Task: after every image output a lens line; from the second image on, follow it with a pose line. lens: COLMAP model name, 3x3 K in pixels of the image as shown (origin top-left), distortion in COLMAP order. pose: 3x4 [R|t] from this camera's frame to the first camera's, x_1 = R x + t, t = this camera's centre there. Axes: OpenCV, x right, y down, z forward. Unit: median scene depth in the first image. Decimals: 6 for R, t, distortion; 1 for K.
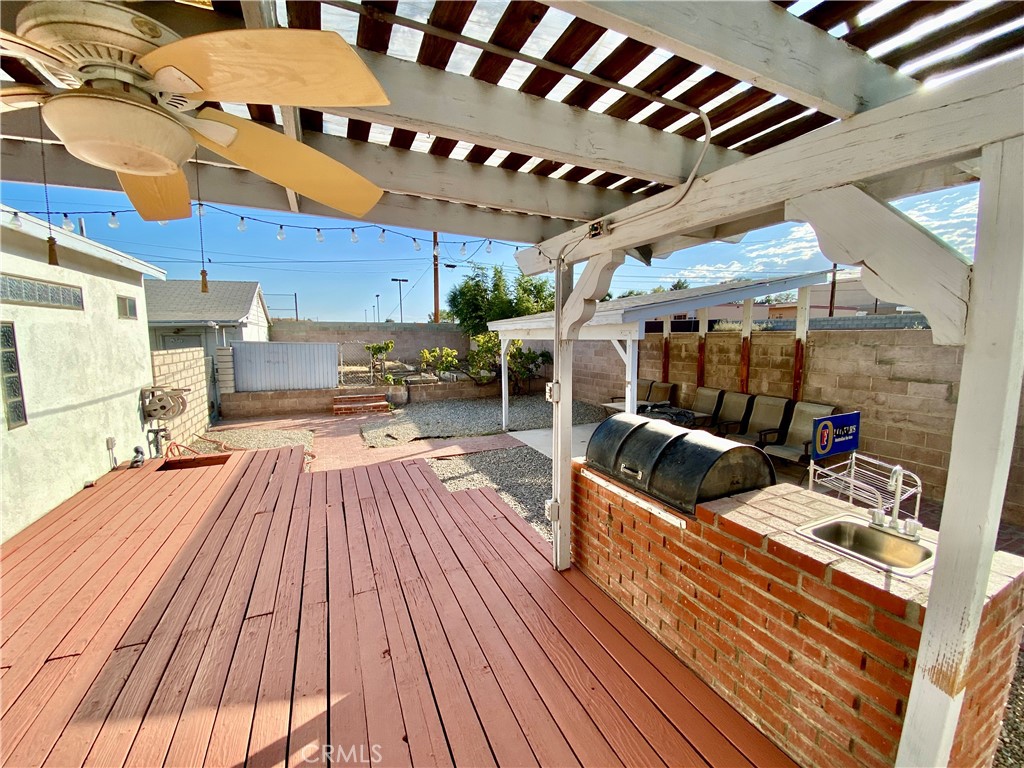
lens RADIAL K [[409.7, 0, 512.0], [0, 409.7, 384.0], [0, 0, 1]] dist [0.027931, -0.026770]
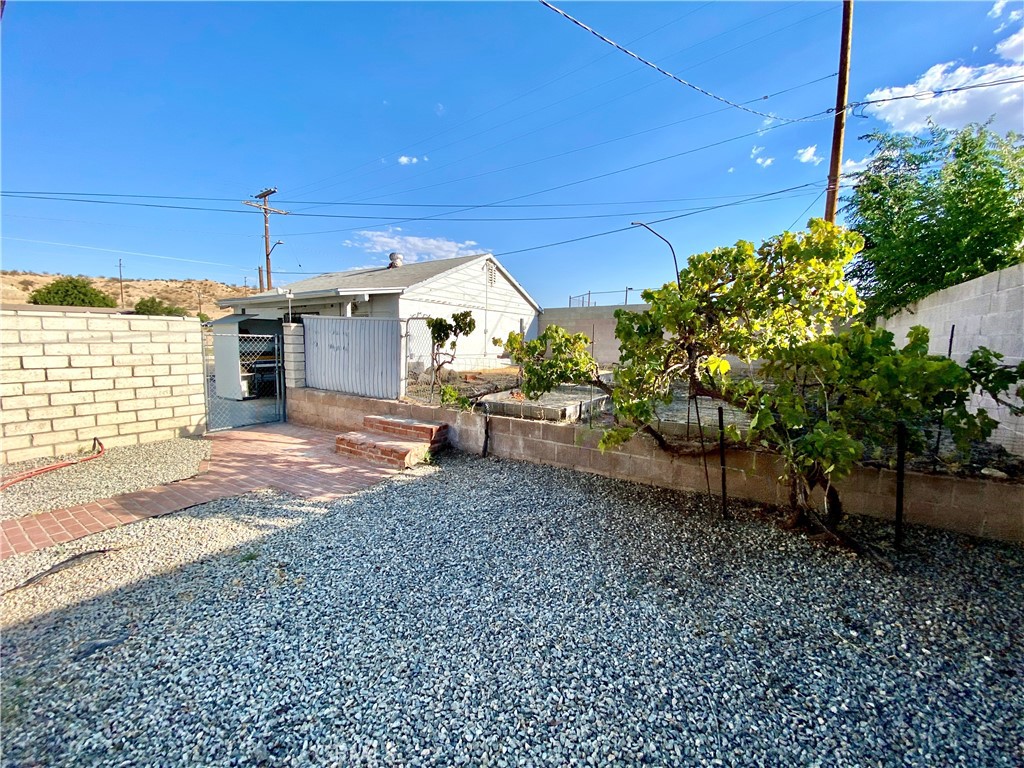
lens RADIAL K [[409.7, 0, 512.0], [0, 409.7, 384.0], [0, 0, 1]] dist [0.027931, -0.026770]
pose [[0.528726, 0.091545, -0.843841, 0.168184], [-0.108011, 0.993341, 0.040087, -0.071600], [0.841892, 0.069949, 0.535093, 1.180405]]
